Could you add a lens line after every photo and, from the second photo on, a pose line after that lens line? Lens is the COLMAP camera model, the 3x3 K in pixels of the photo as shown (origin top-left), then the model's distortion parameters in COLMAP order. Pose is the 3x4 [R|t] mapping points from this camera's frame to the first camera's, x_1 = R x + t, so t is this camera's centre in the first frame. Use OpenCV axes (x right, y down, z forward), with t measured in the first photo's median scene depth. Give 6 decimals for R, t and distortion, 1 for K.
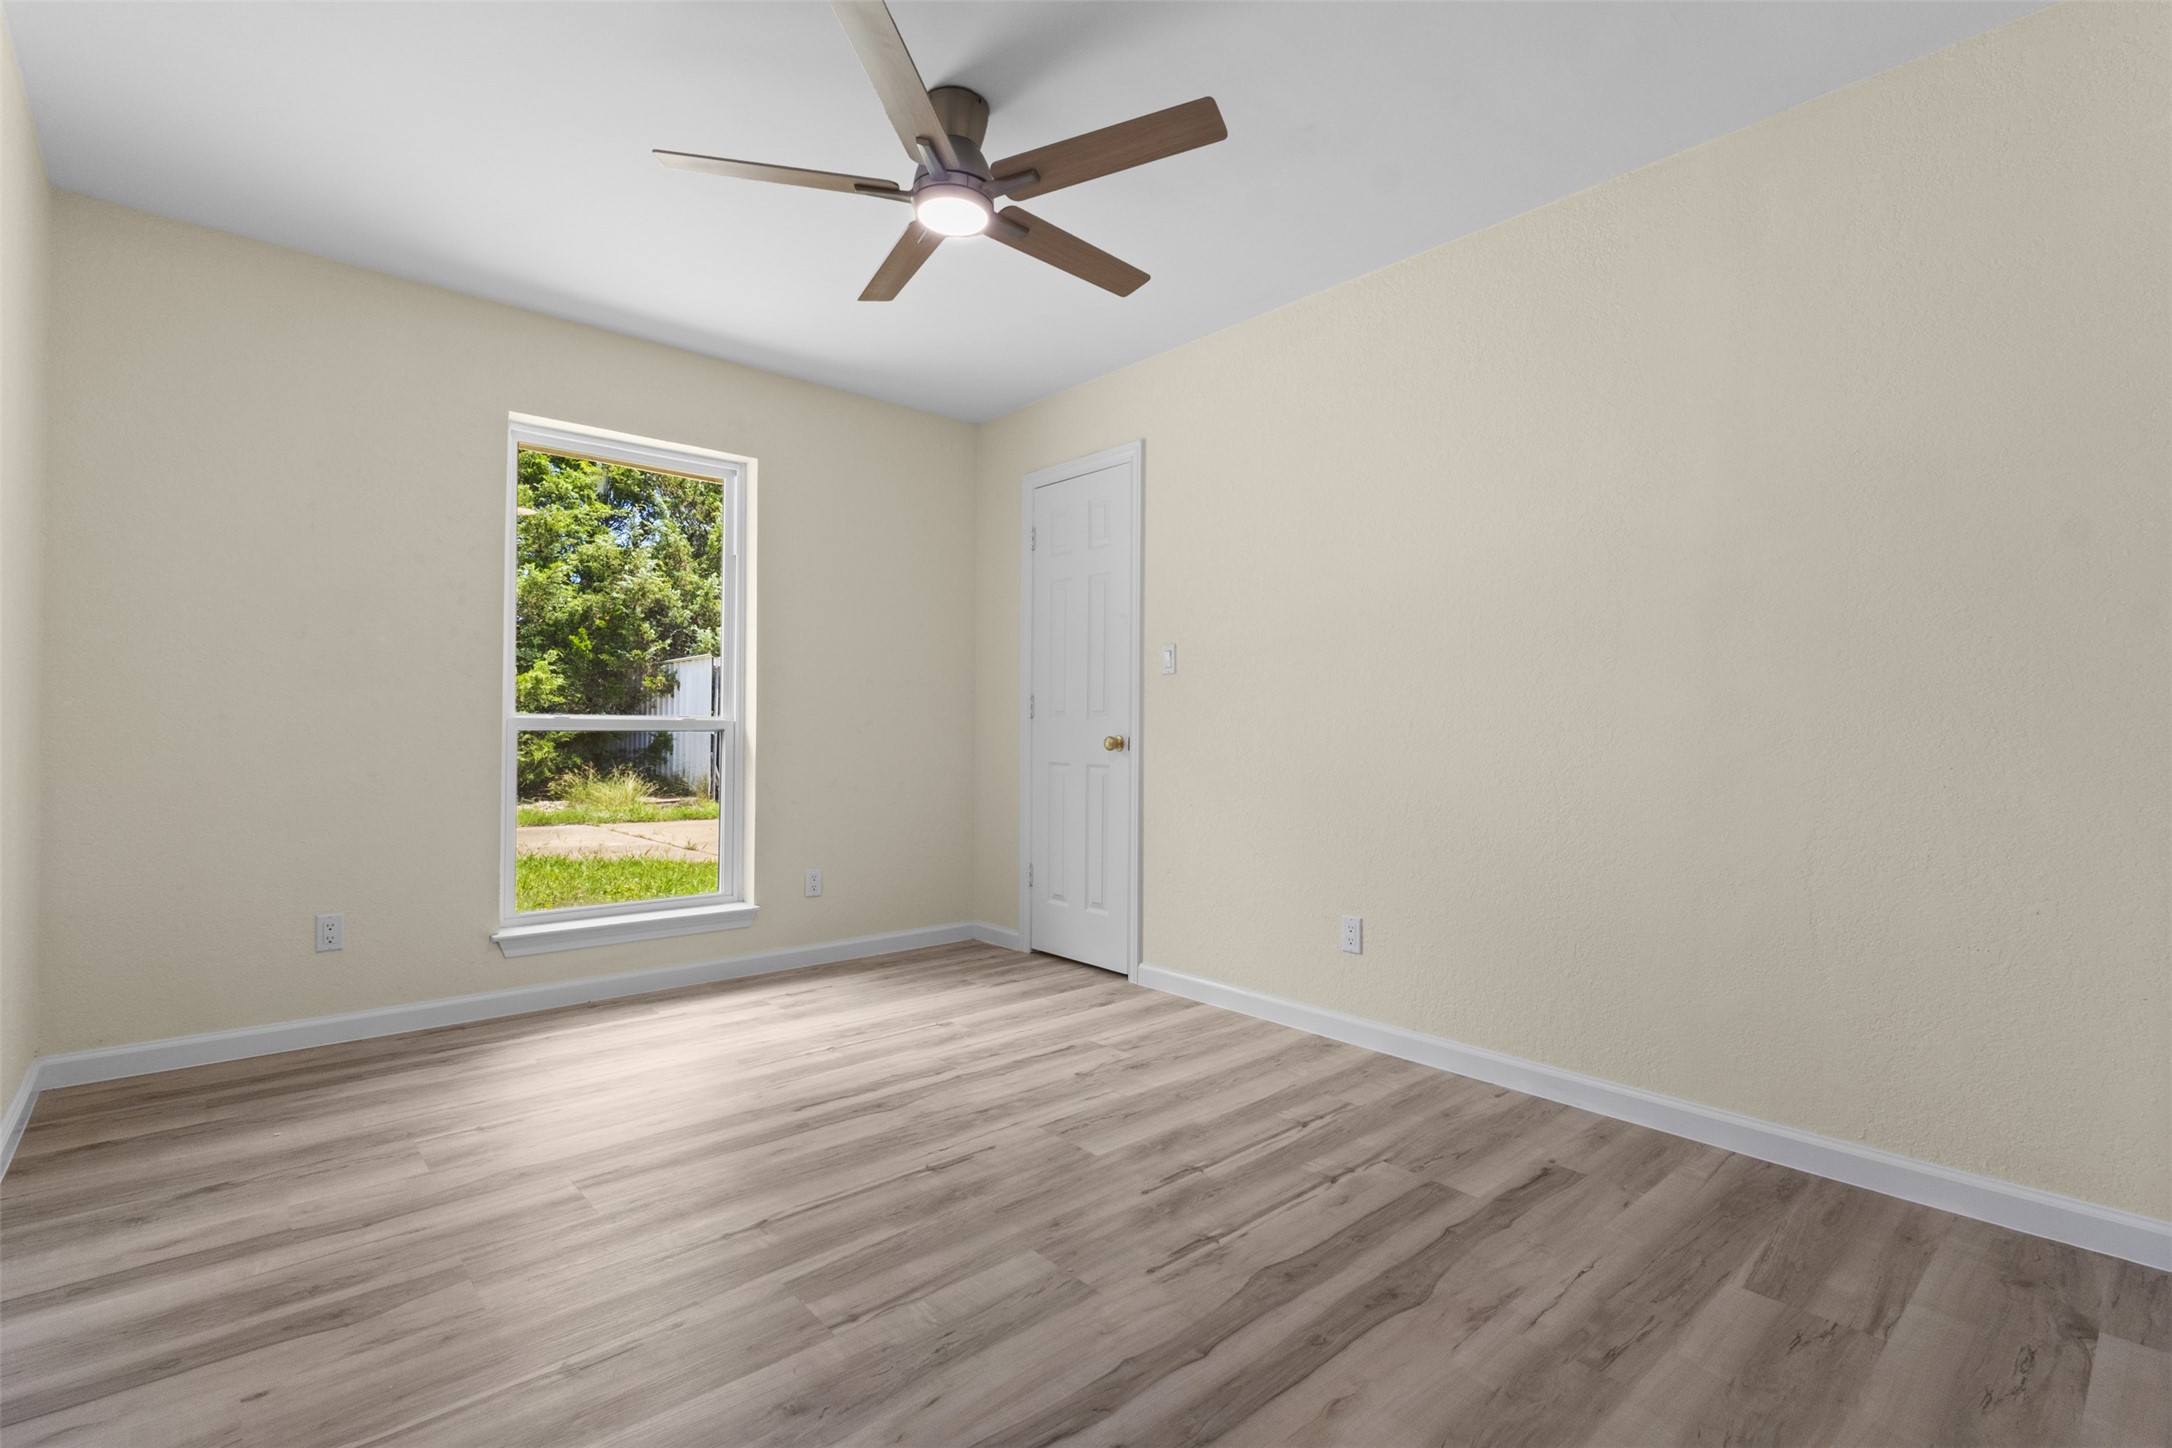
lens RADIAL K [[997.0, 0, 1081.8], [0, 997.0, 721.3], [0, 0, 1]] dist [0.002362, -0.000064]
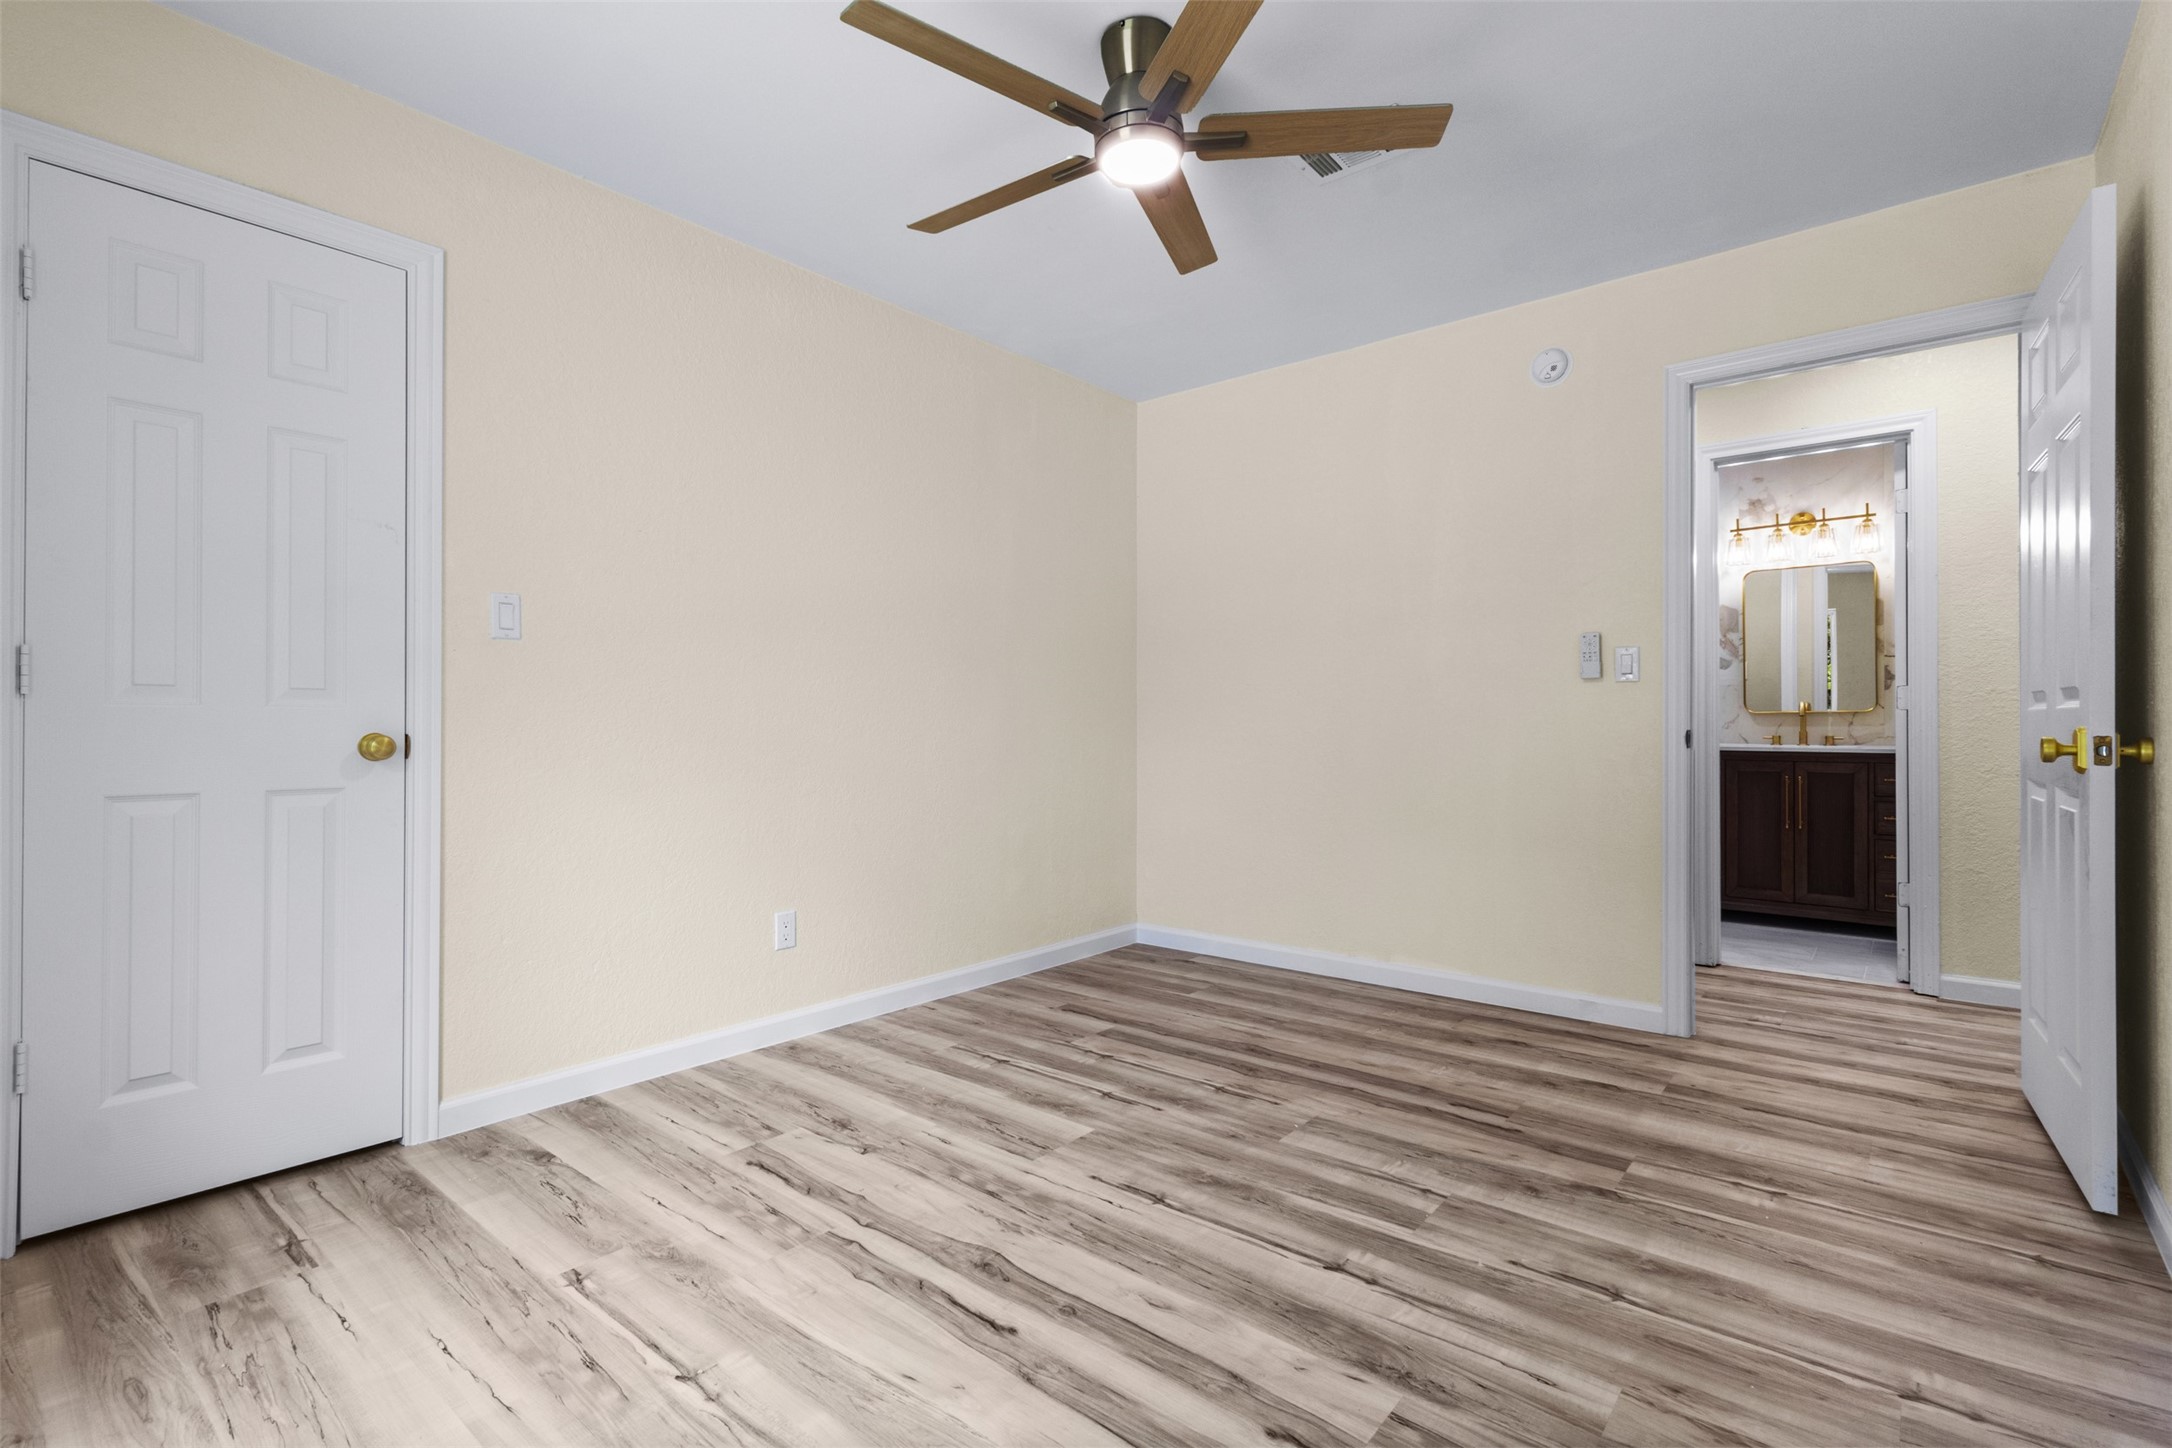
lens RADIAL K [[997.0, 0, 1081.8], [0, 997.0, 721.3], [0, 0, 1]] dist [0.002362, -0.000064]
pose [[-0.152899, -0.002780, 0.988238, -0.969220], [-0.009607, 0.999953, 0.001327, 0.004146], [-0.988195, -0.009291, -0.152919, 1.120976]]
